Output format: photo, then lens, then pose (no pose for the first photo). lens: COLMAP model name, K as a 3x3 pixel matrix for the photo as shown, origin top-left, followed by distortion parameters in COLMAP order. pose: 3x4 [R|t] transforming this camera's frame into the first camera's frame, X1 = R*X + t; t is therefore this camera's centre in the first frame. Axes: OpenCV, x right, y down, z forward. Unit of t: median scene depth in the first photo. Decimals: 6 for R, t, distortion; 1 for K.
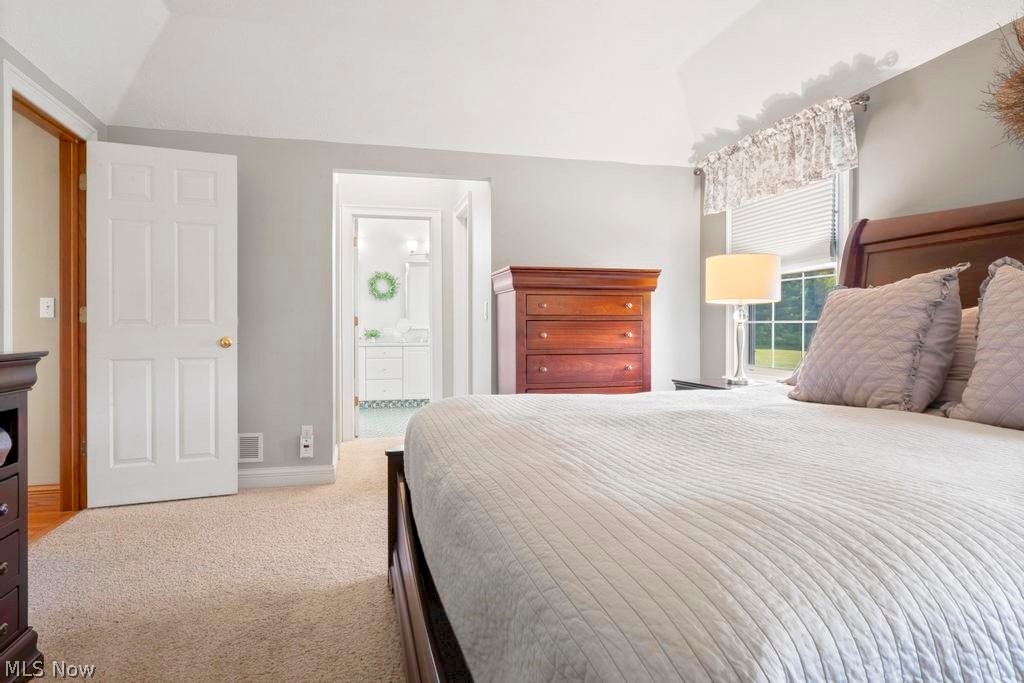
lens RADIAL K [[594.4, 0, 509.0], [0, 594.4, 333.9], [0, 0, 1]] dist [-0.010443, 0.002693]
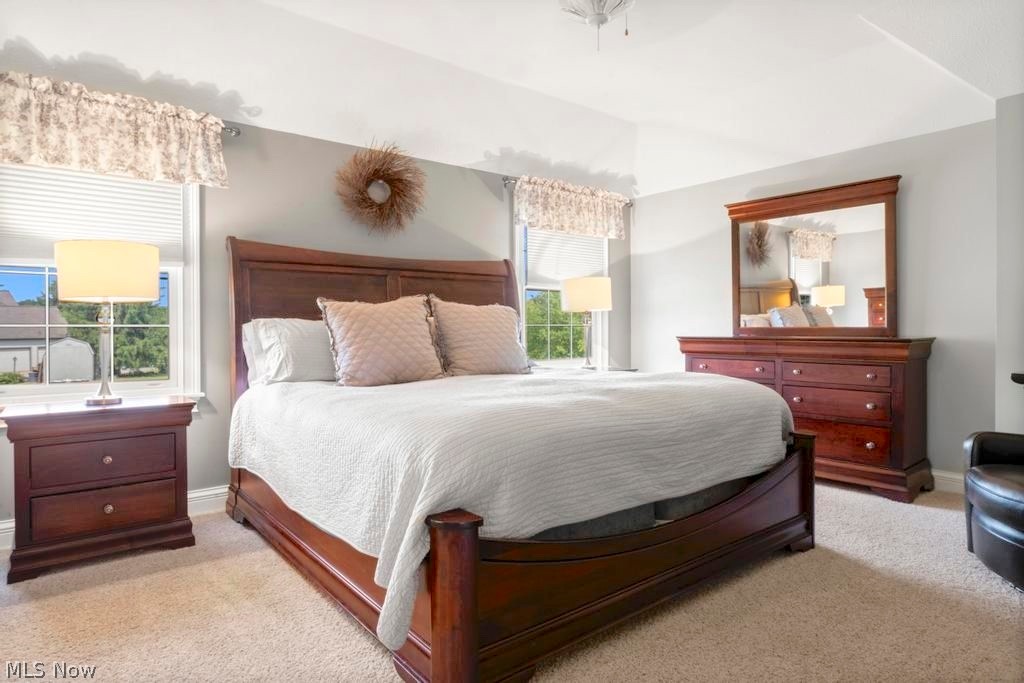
lens RADIAL K [[594.4, 0, 510.5], [0, 594.4, 336.2], [0, 0, 1]] dist [-0.010443, 0.002693]
pose [[-0.416537, -0.002359, 0.909116, -0.616065], [0.022513, 0.999663, 0.012909, -0.005862], [-0.908840, 0.025844, -0.416343, 0.938032]]
